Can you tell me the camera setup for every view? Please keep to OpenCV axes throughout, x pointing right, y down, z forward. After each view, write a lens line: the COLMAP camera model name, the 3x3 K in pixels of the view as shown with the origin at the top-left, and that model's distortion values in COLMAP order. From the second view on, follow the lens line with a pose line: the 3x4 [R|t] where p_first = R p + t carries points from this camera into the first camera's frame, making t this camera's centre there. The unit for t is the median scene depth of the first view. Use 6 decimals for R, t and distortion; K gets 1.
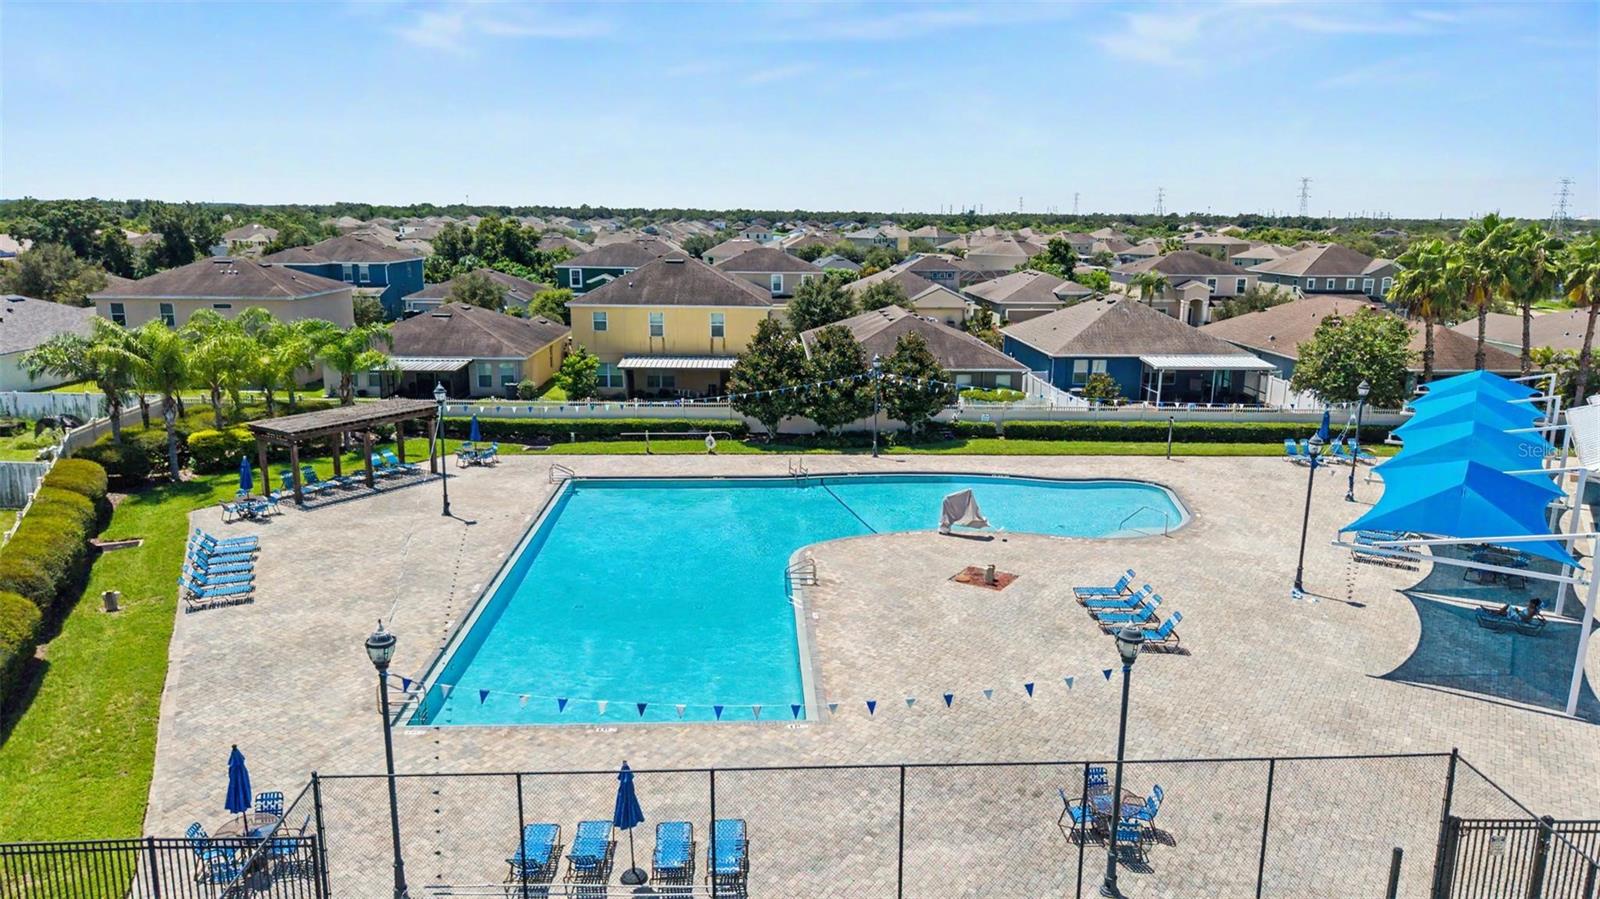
lens RADIAL K [[1075.6, 0, 796.5], [0, 1075.6, 445.1], [0, 0, 1]] dist [0.074992, -0.096048]
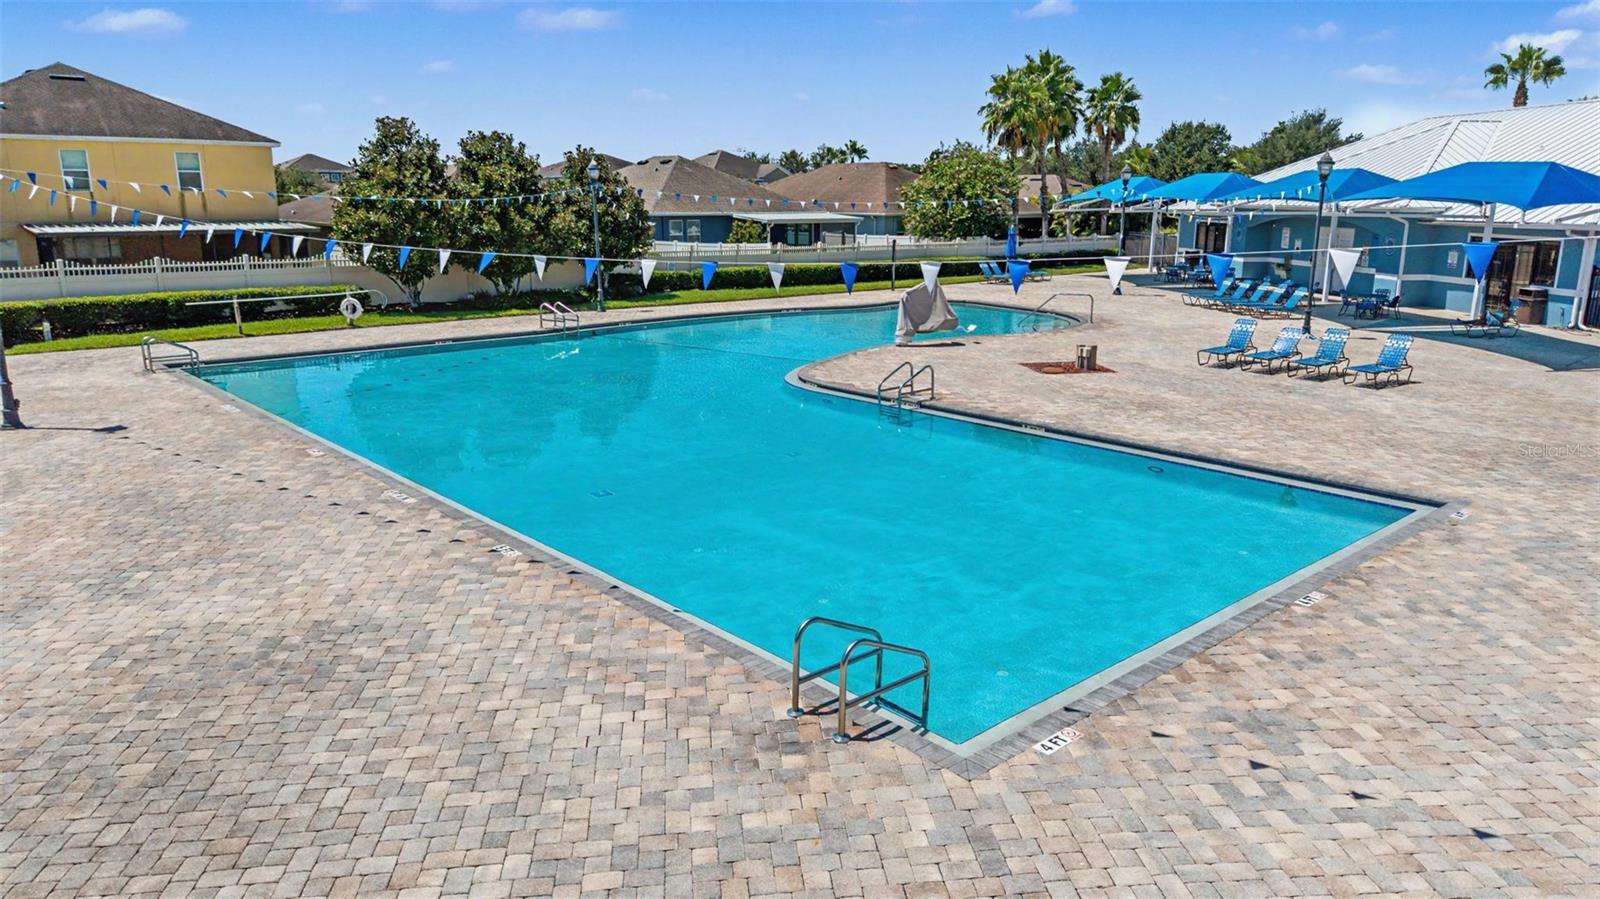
lens RADIAL K [[1075.6, 0, 796.5], [0, 1075.6, 445.1], [0, 0, 1]] dist [0.074992, -0.096048]
pose [[0.770946, -0.152674, 0.618331, -0.286063], [0.144066, 0.987483, 0.064198, 0.072483], [-0.620393, 0.039587, 0.783292, 0.385023]]
